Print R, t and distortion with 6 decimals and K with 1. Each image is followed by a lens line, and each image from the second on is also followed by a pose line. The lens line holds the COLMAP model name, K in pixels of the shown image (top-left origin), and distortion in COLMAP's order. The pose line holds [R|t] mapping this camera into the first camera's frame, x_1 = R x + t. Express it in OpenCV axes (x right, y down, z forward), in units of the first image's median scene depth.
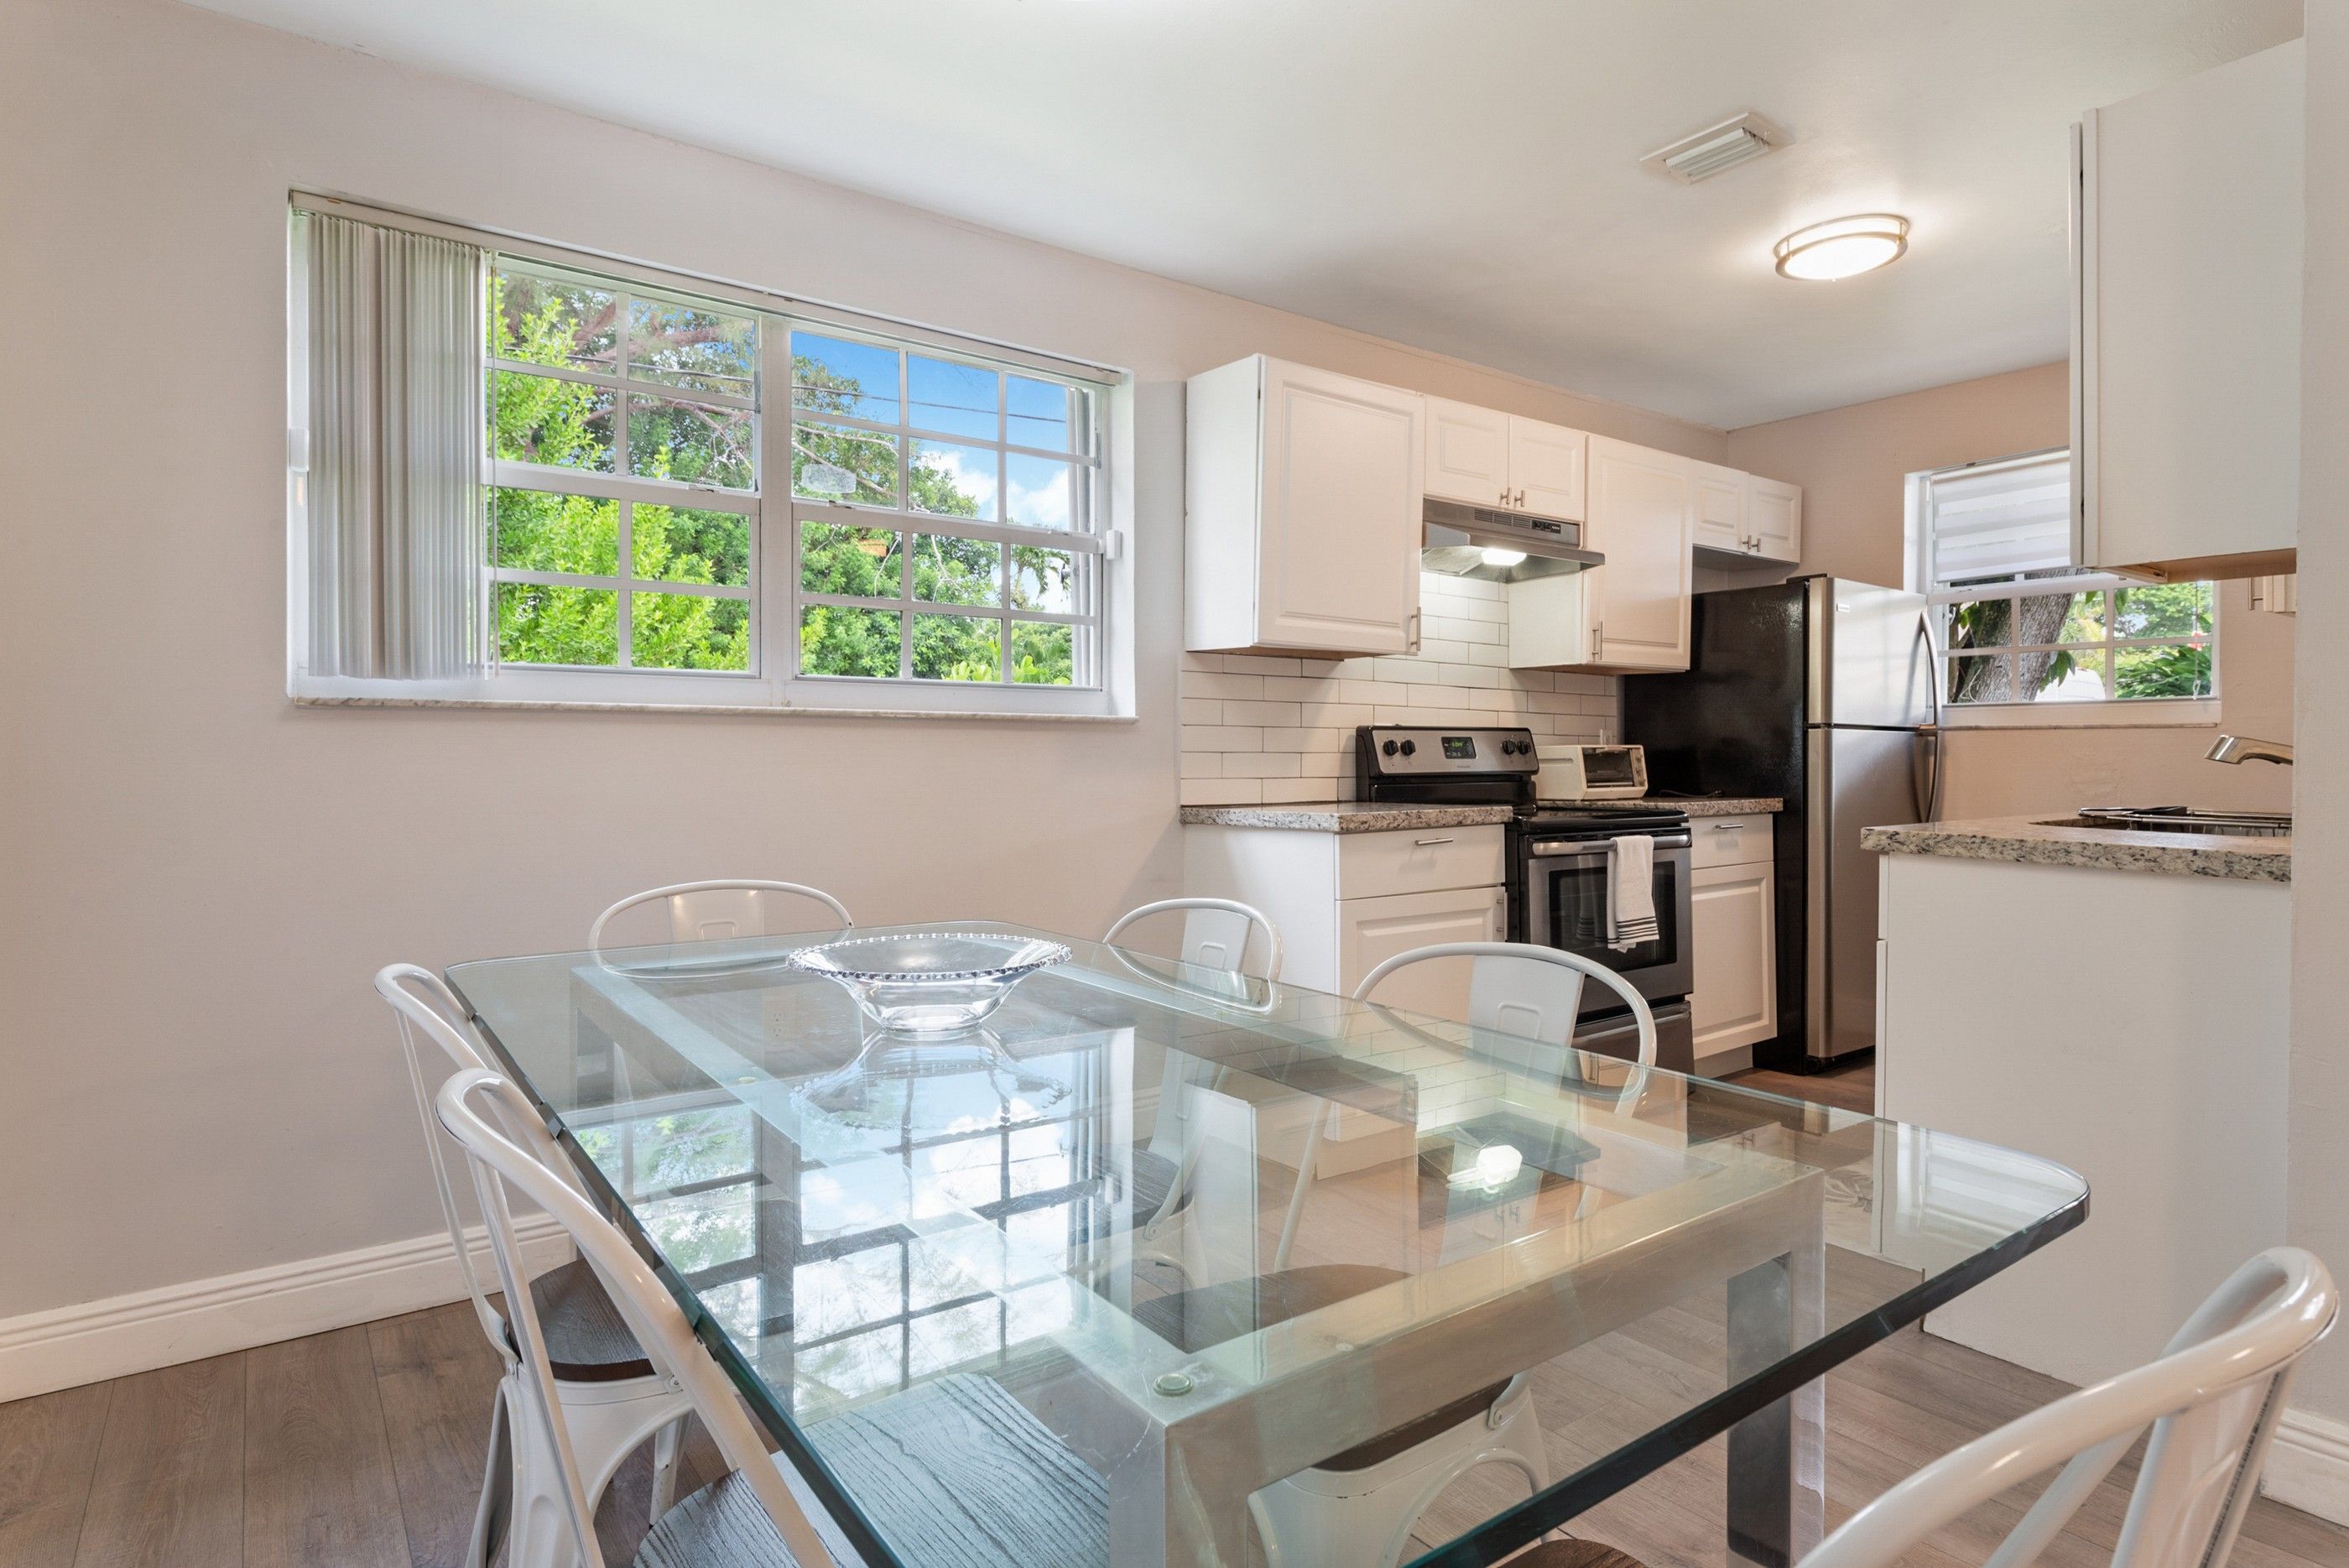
lens RADIAL K [[1226.0, 0, 1169.2], [0, 1226.0, 762.5], [0, 0, 1]] dist [0.000499, -0.000311]
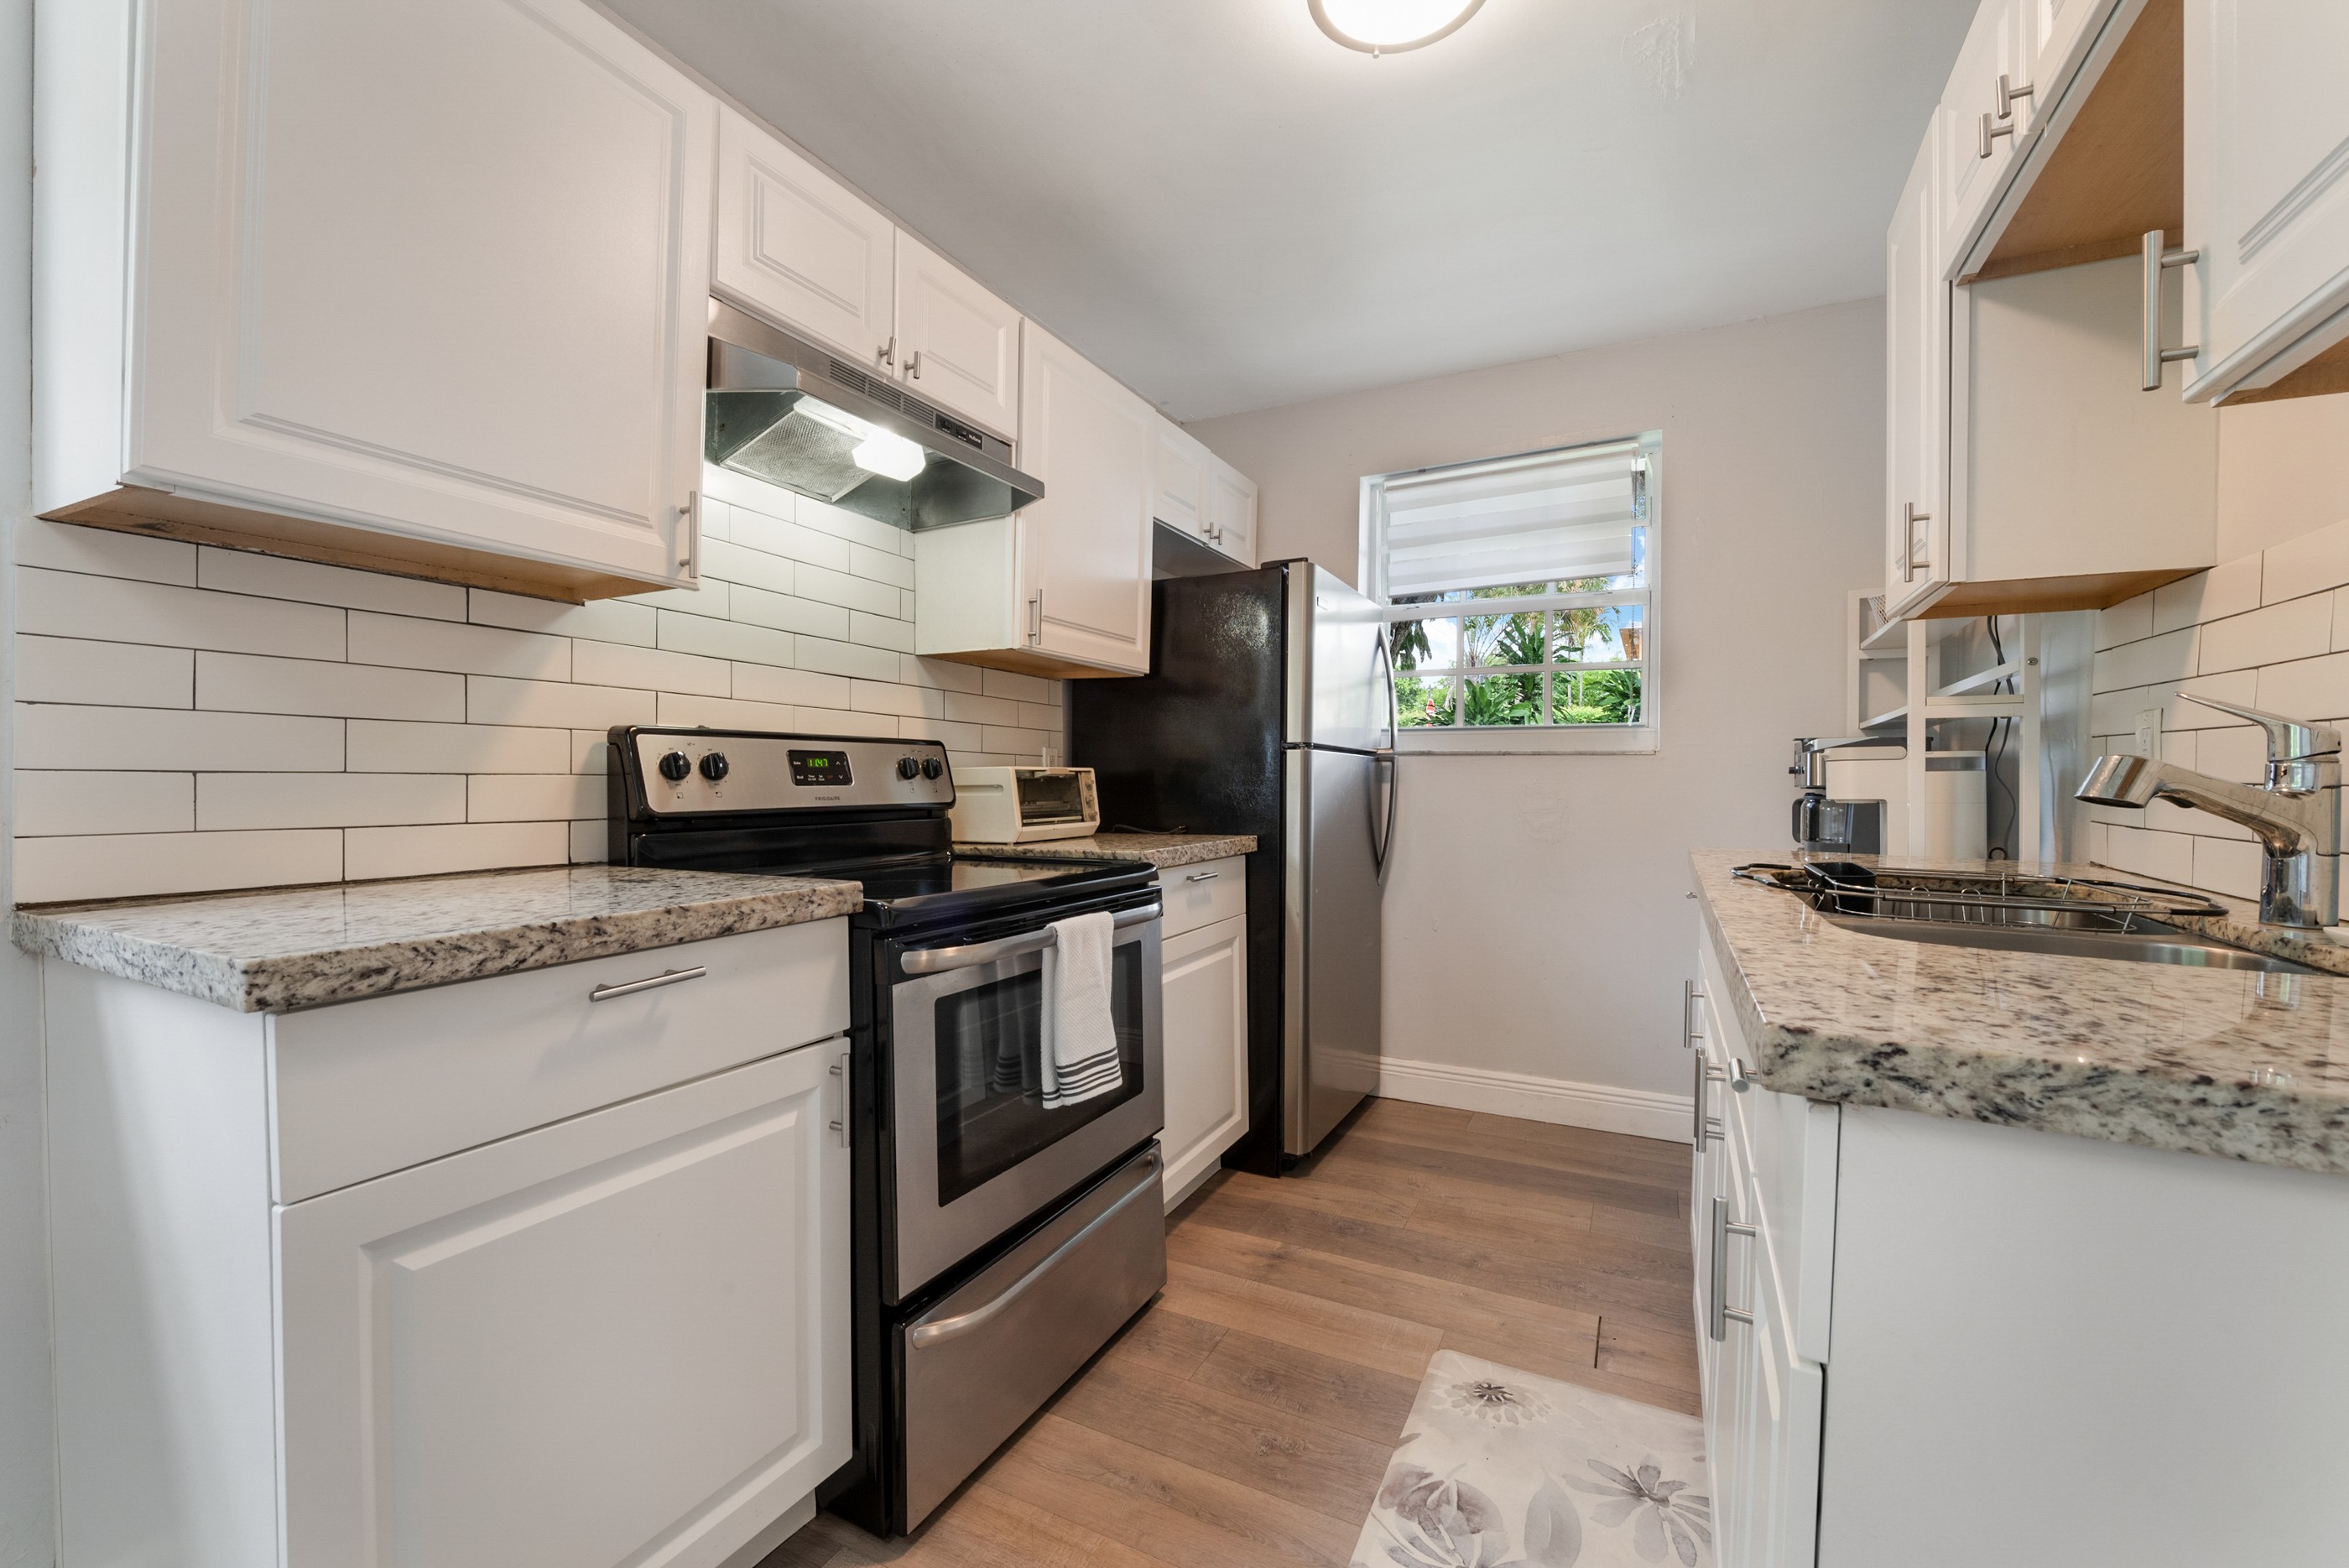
lens RADIAL K [[935.3, 0, 1173.7], [0, 935.3, 780.3], [0, 0, 1]] dist [-0.002587, 0.000142]
pose [[0.895410, 0.004931, 0.445215, 0.188182], [-0.003505, 0.999986, -0.004026, -0.004596], [-0.445229, 0.002045, 0.895415, 0.501634]]
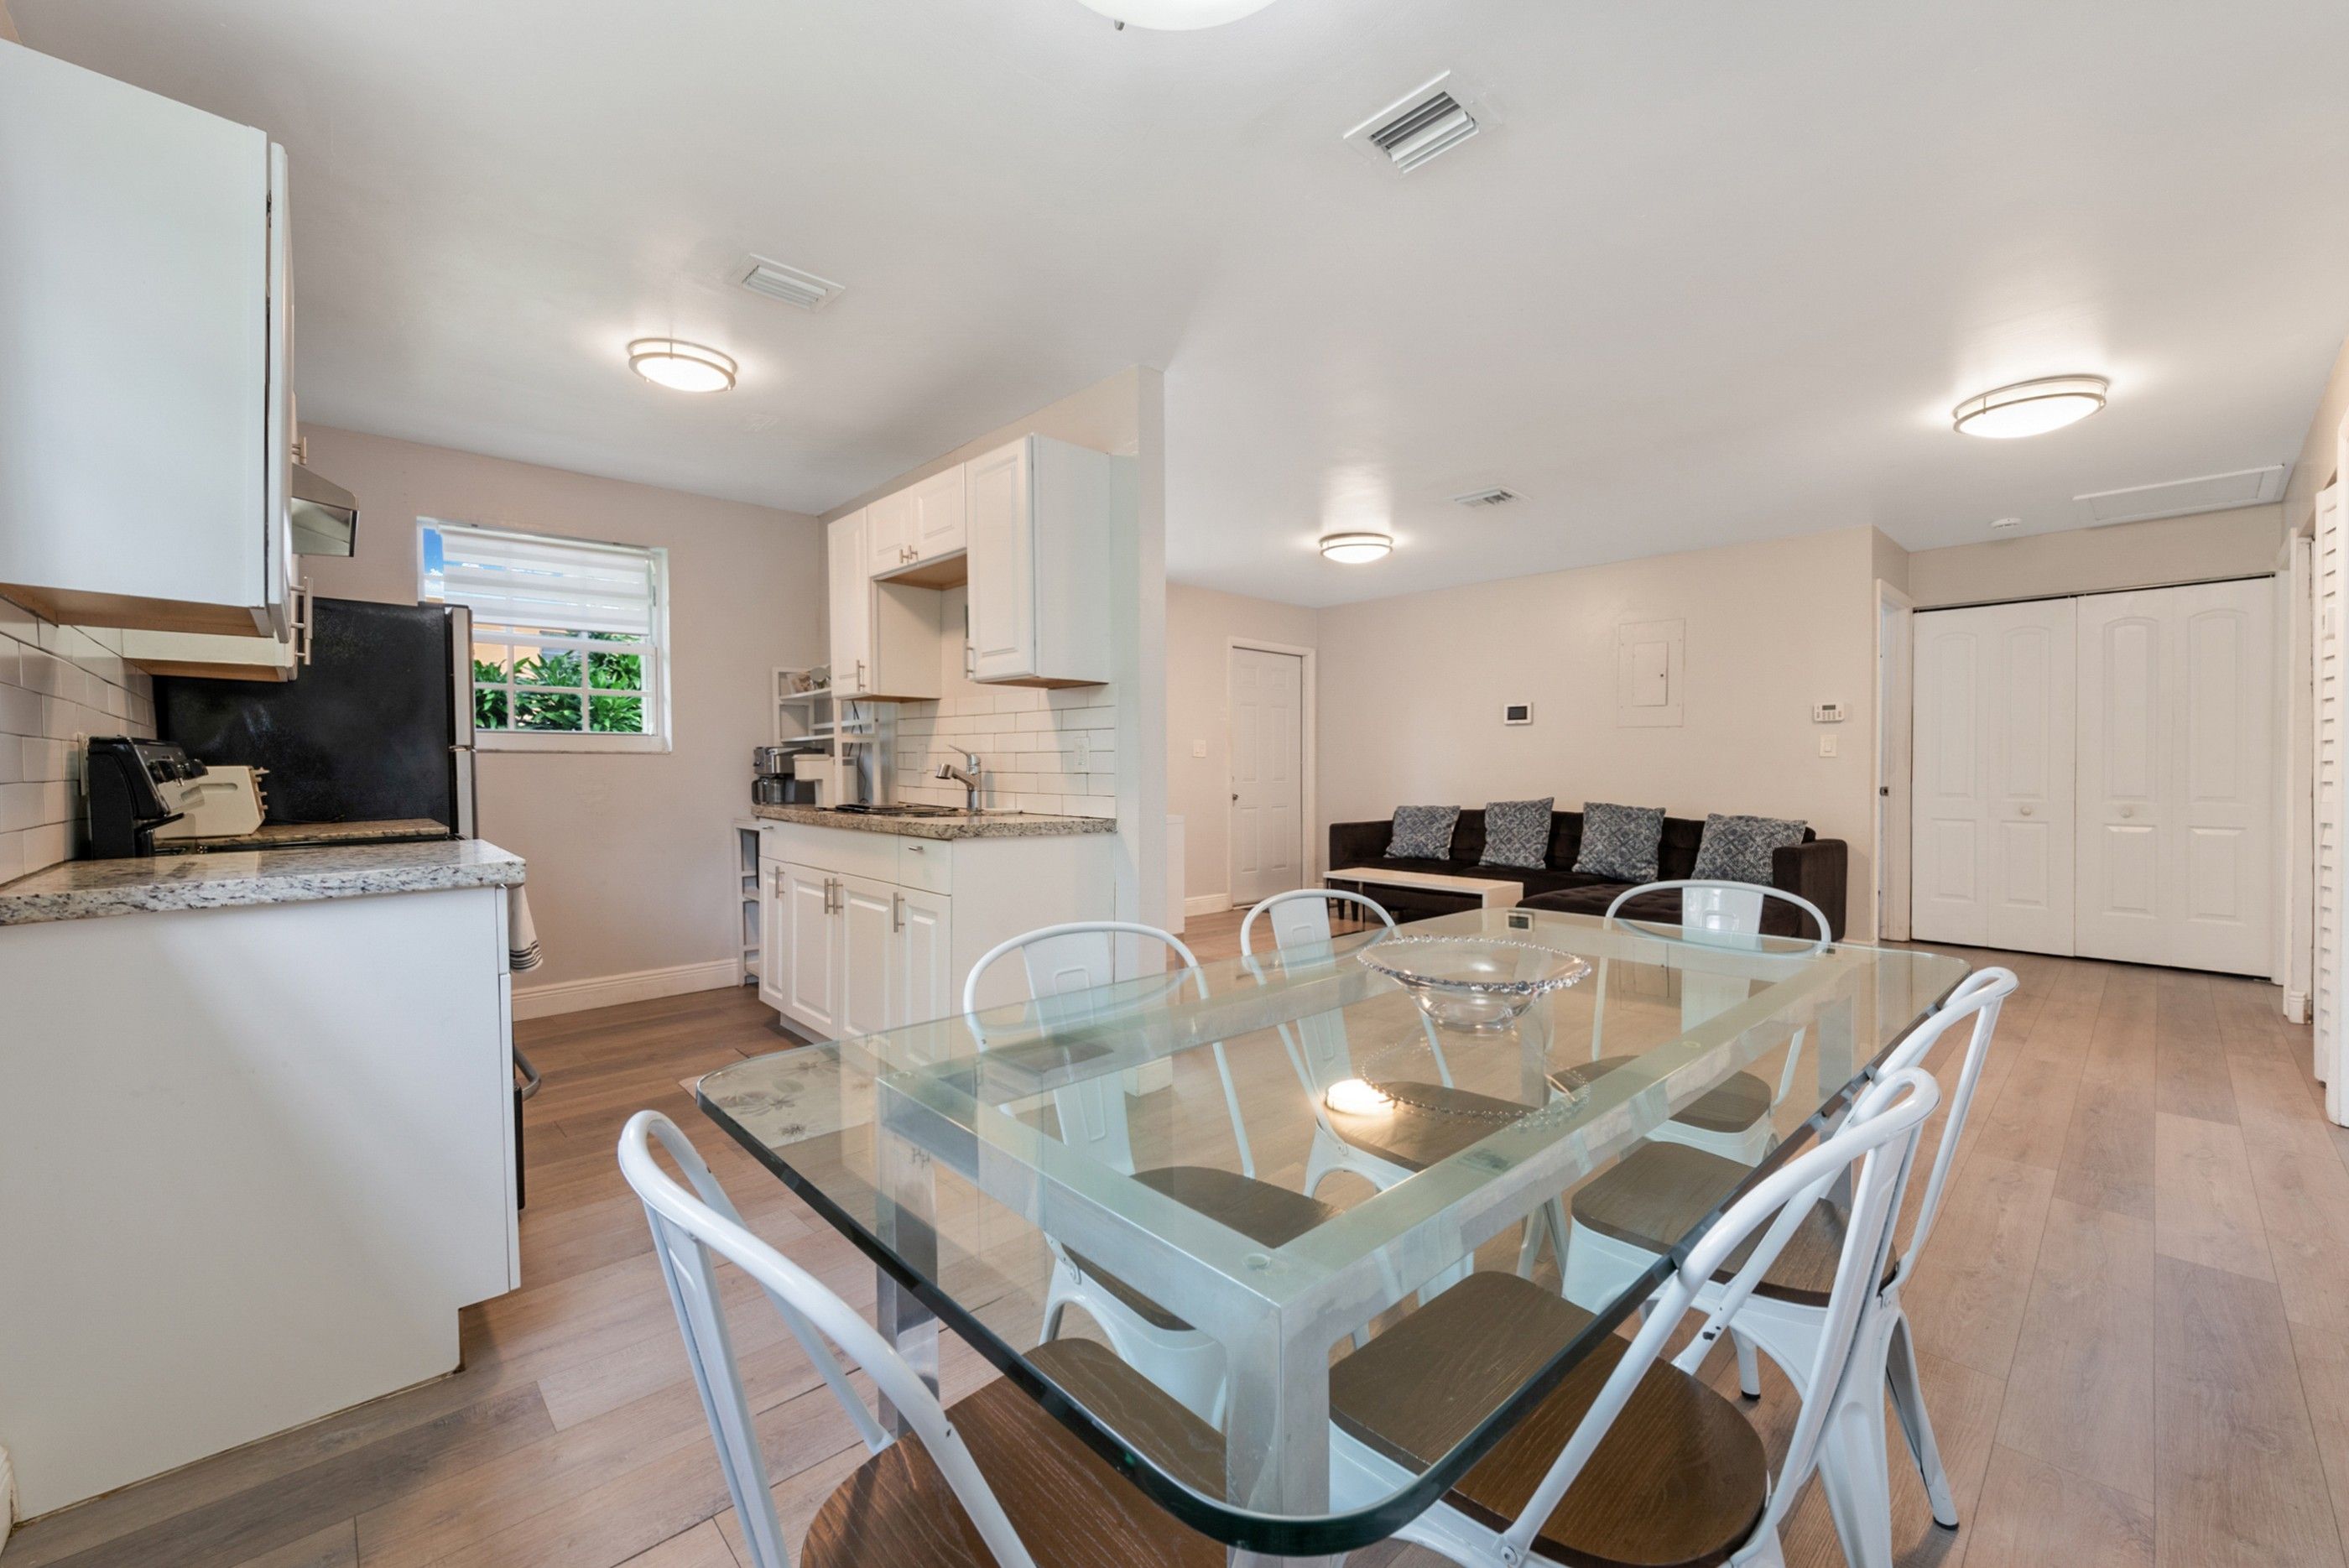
lens RADIAL K [[935.3, 0, 1185.2], [0, 935.3, 805.5], [0, 0, 1]] dist [-0.002587, 0.000142]
pose [[-0.122550, -0.044327, 0.991472, -0.366769], [0.009148, 0.998909, 0.045790, -0.012223], [-0.992420, 0.014681, -0.122010, 0.497293]]
